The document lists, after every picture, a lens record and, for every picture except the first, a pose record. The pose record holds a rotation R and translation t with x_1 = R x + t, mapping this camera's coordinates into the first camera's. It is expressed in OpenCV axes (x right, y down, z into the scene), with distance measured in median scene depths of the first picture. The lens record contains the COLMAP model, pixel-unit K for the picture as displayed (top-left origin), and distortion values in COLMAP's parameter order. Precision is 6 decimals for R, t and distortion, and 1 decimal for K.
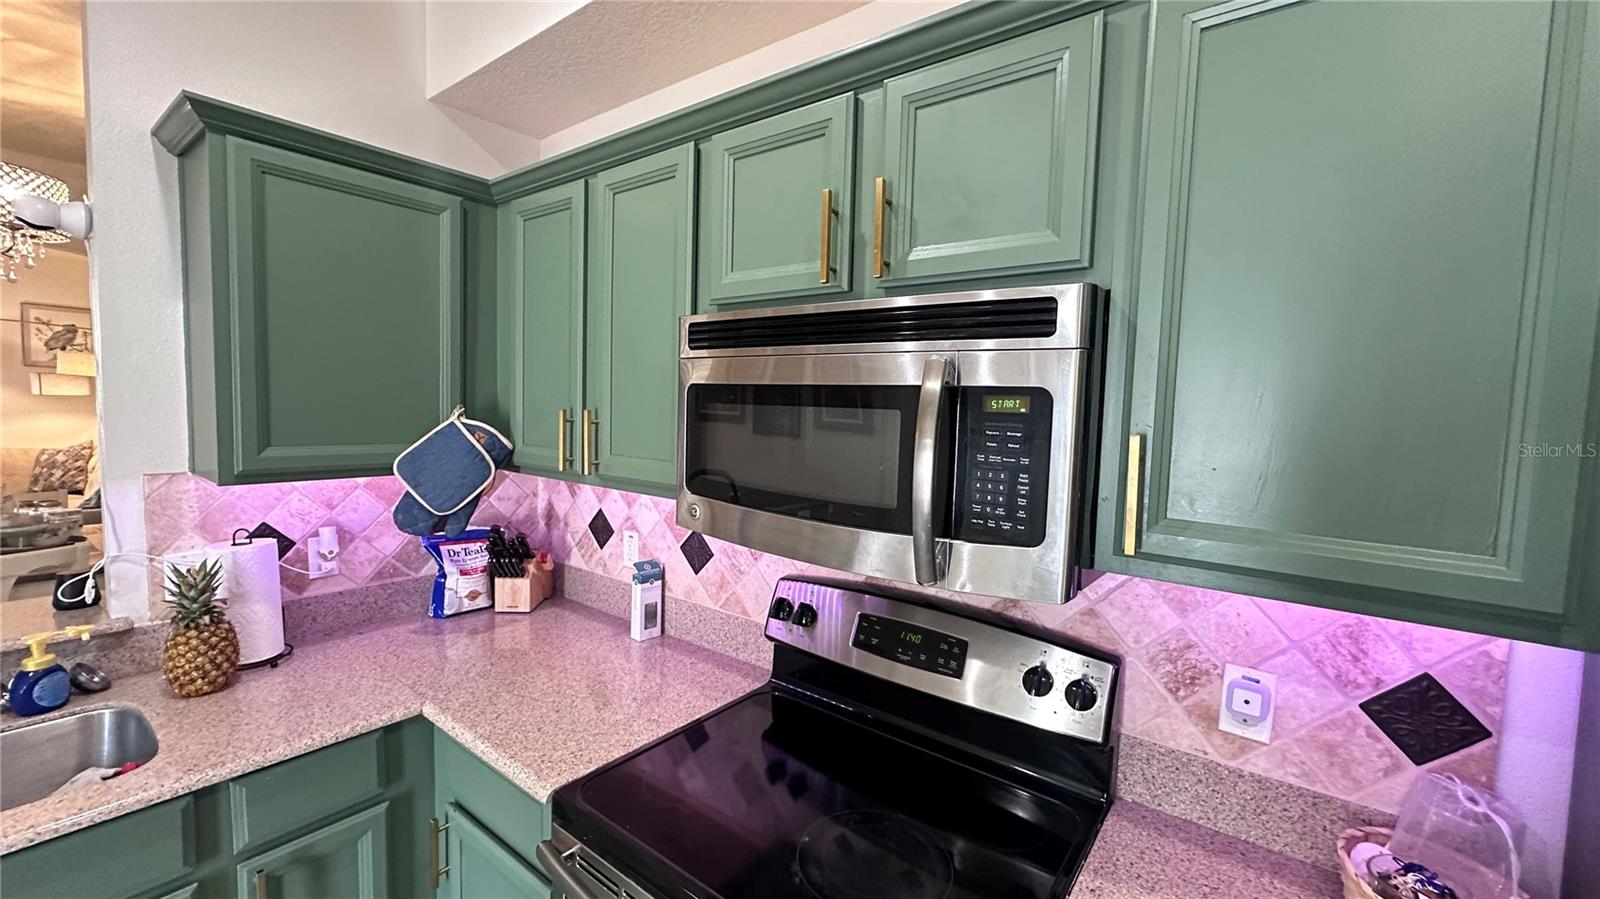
lens RADIAL K [[640.0, 0, 801.5], [0, 640.0, 448.1], [0, 0, 1]] dist [-0.003016, 0.001090]
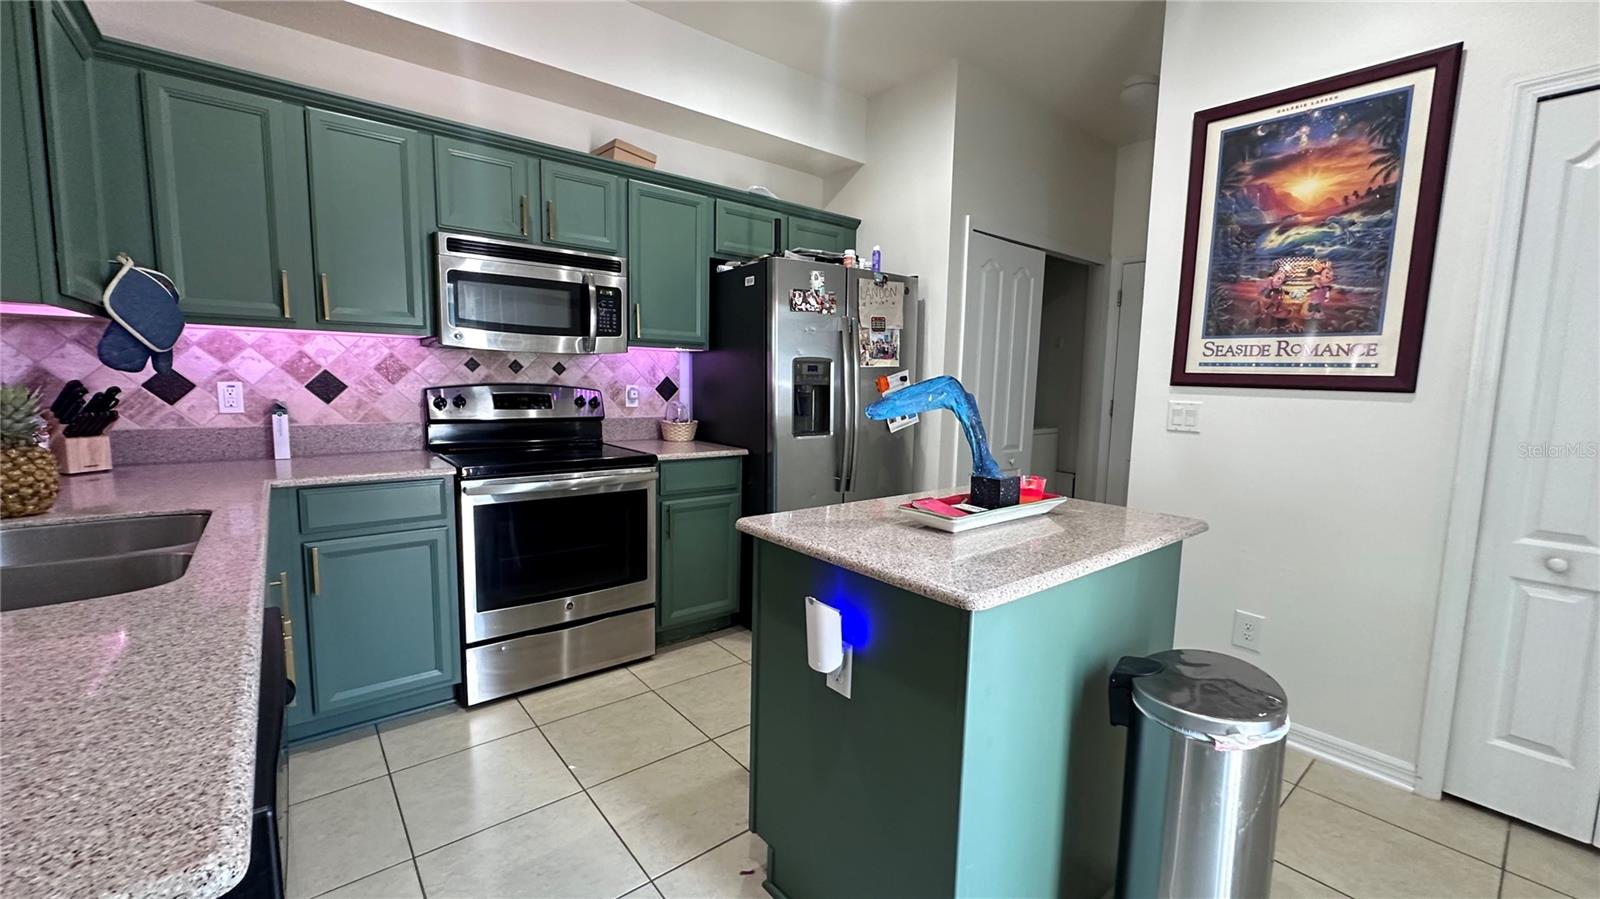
lens RADIAL K [[640.0, 0, 800.9], [0, 640.0, 448.6], [0, 0, 1]] dist [-0.003016, 0.001090]
pose [[0.231027, -0.134290, 0.963635, -1.538284], [0.050159, 0.990756, 0.126044, 0.204165], [-0.971654, 0.019215, 0.235627, -0.397599]]
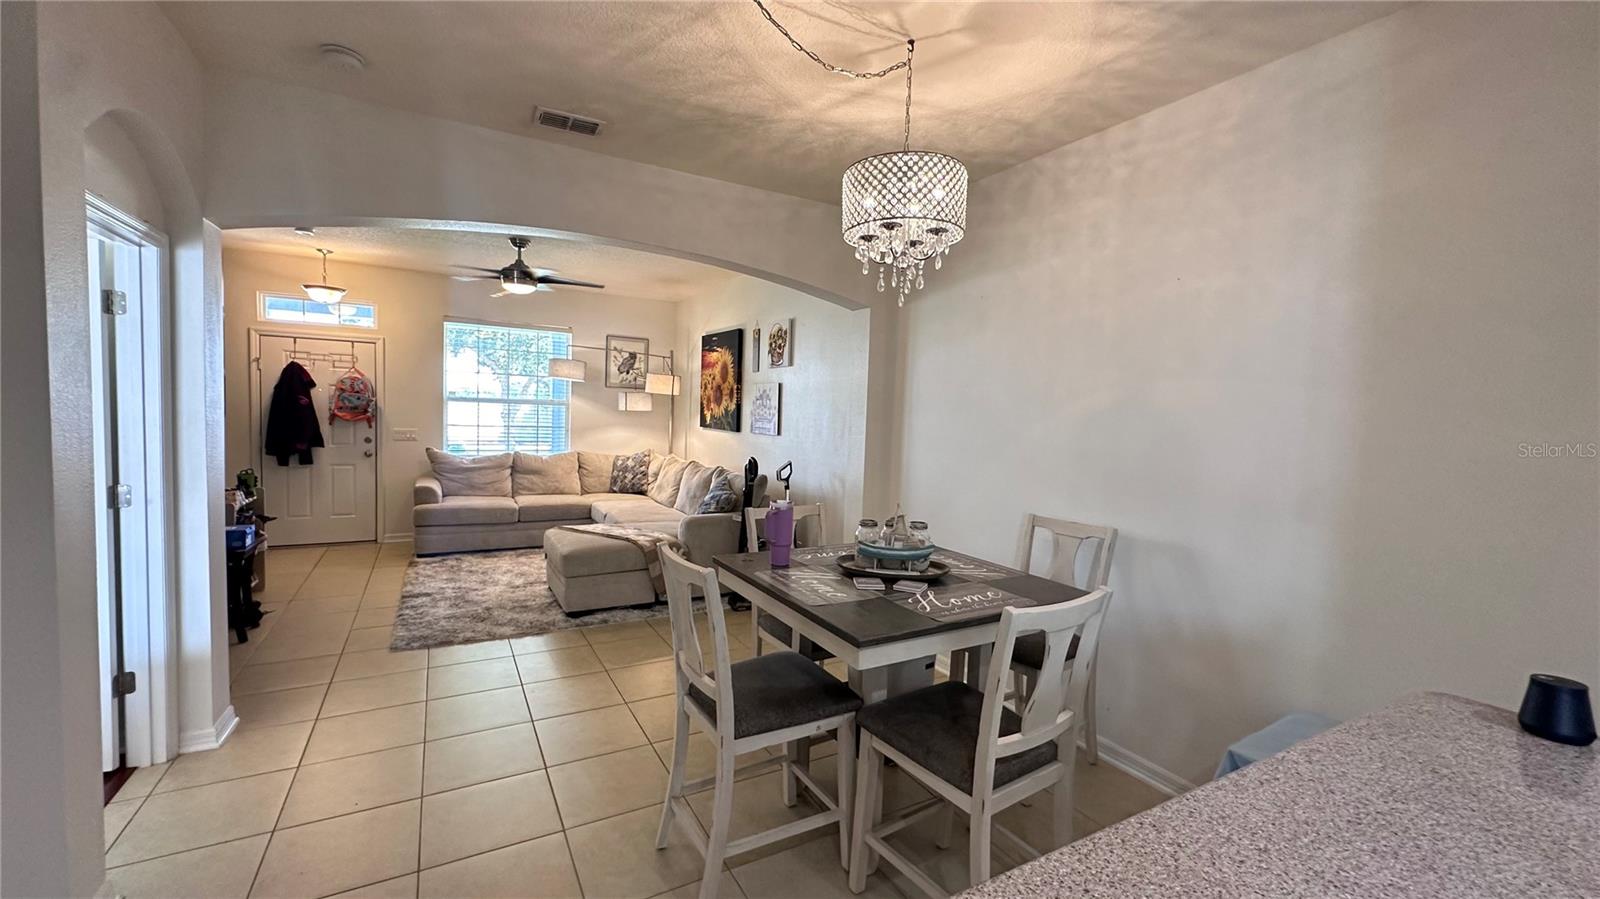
lens RADIAL K [[640.0, 0, 800.6], [0, 640.0, 450.0], [0, 0, 1]] dist [-0.003016, 0.001090]
pose [[0.920370, 0.023133, -0.390364, -1.657469], [-0.031236, 0.999408, -0.014421, -0.009167], [0.389799, 0.025466, 0.920548, 0.104731]]
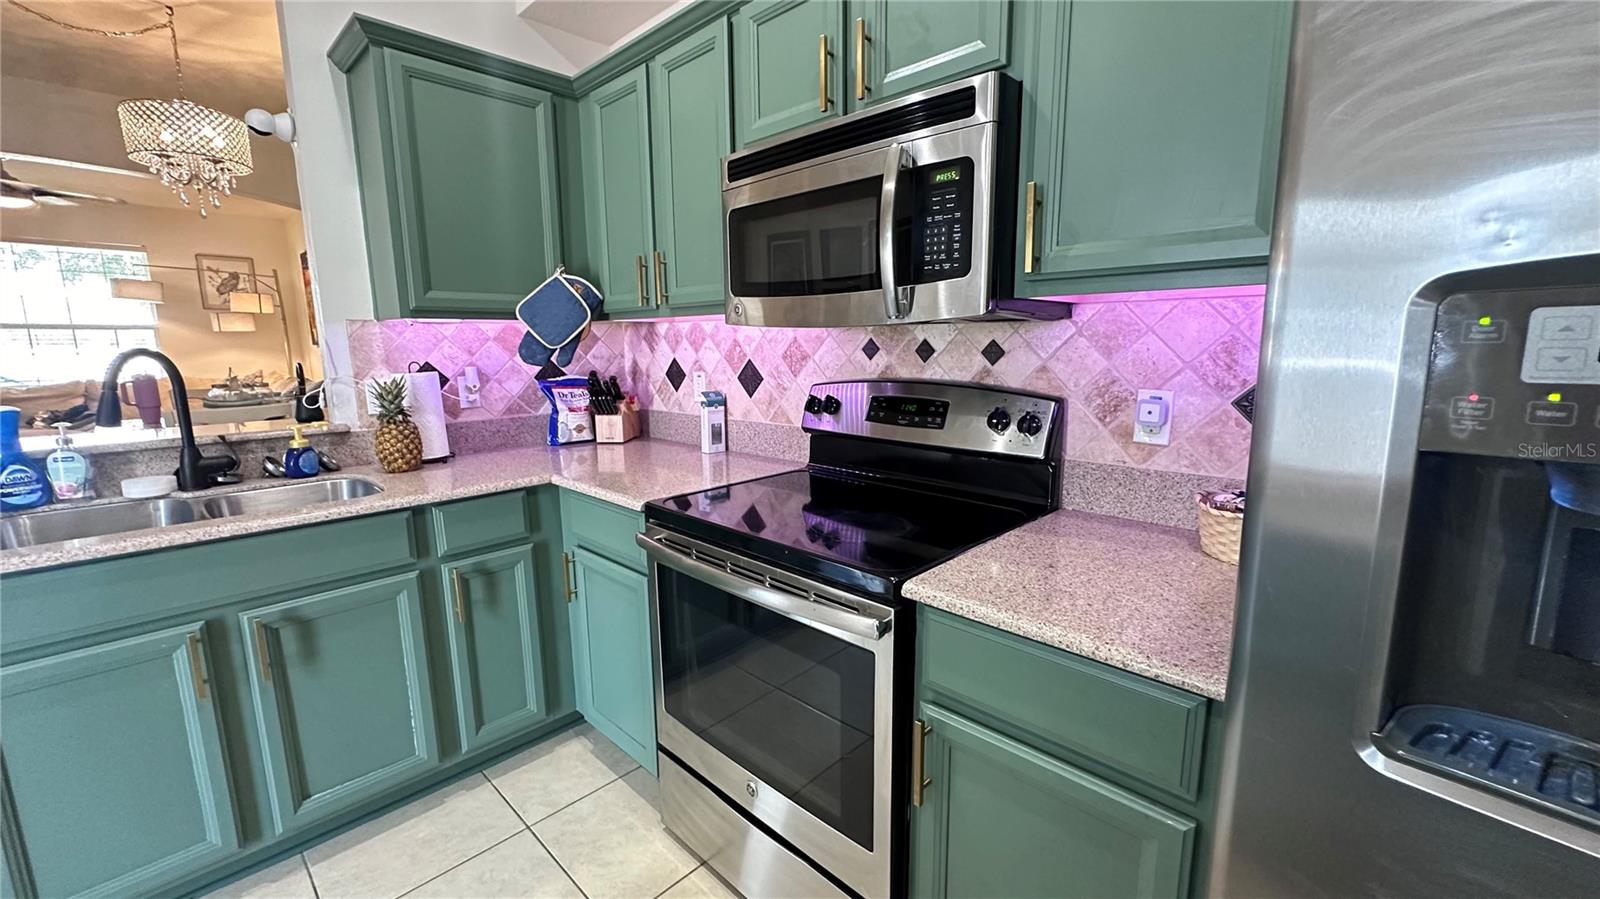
lens RADIAL K [[640.0, 0, 802.2], [0, 640.0, 448.4], [0, 0, 1]] dist [-0.003016, 0.001090]
pose [[0.992291, -0.019473, -0.122389, 0.099663], [0.031105, 0.995100, 0.093857, 0.217959], [0.119962, -0.096941, 0.988034, -0.260482]]
